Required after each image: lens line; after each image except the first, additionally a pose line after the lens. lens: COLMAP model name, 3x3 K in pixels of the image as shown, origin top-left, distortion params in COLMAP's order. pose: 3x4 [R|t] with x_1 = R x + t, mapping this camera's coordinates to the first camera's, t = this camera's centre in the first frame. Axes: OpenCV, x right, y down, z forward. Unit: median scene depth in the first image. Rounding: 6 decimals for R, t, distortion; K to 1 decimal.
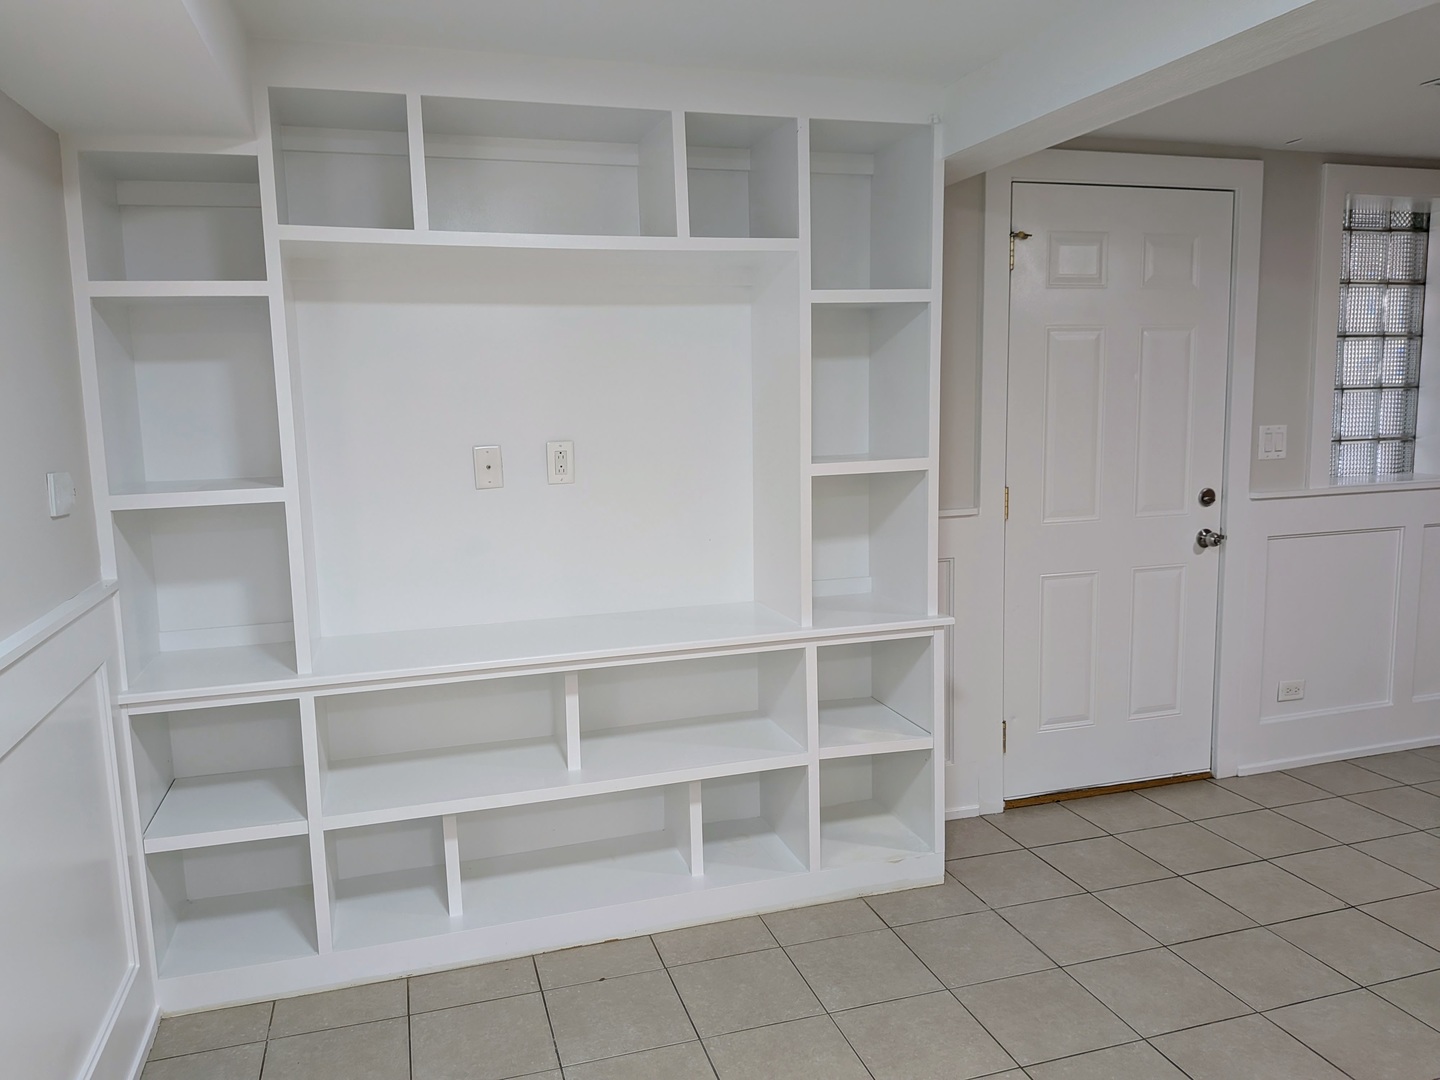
lens RADIAL K [[1079.9, 0, 717.6], [0, 1079.9, 538.4], [0, 0, 1]] dist [-0.010022, -0.006088]
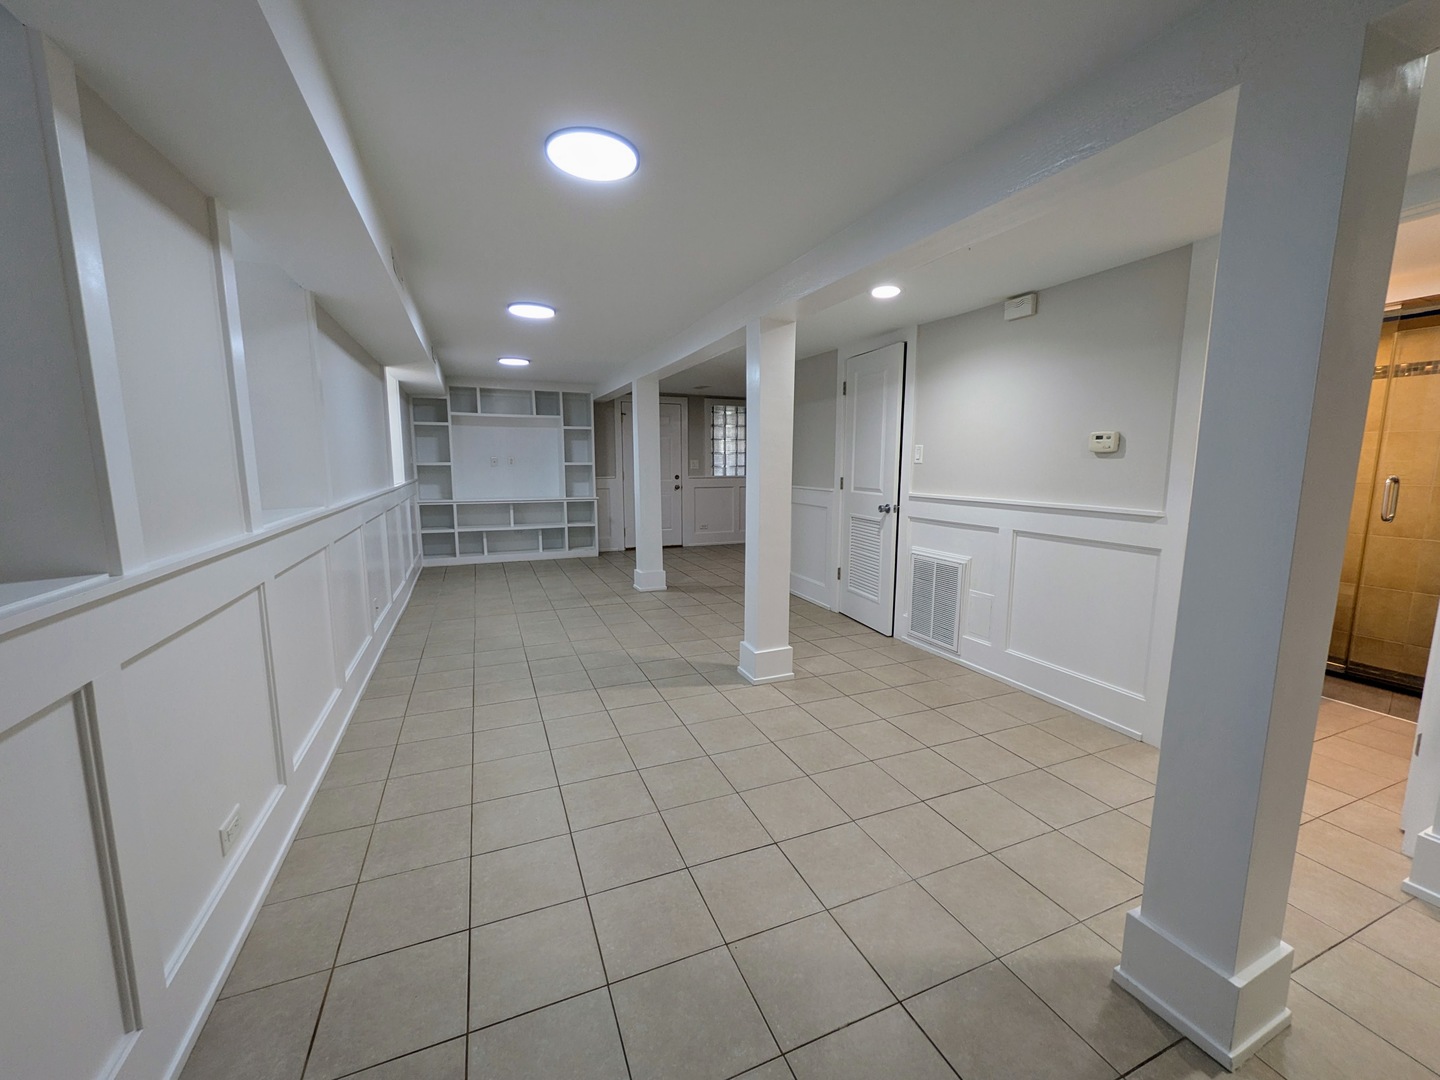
lens RADIAL K [[579.2, 0, 726.2], [0, 579.2, 542.8], [0, 0, 1]] dist [0.001223, -0.000040]
pose [[0.993145, 0.007671, 0.116635, 0.521675], [-0.007446, 0.999969, -0.002358, 0.298145], [-0.116649, 0.001474, 0.993172, -1.695857]]
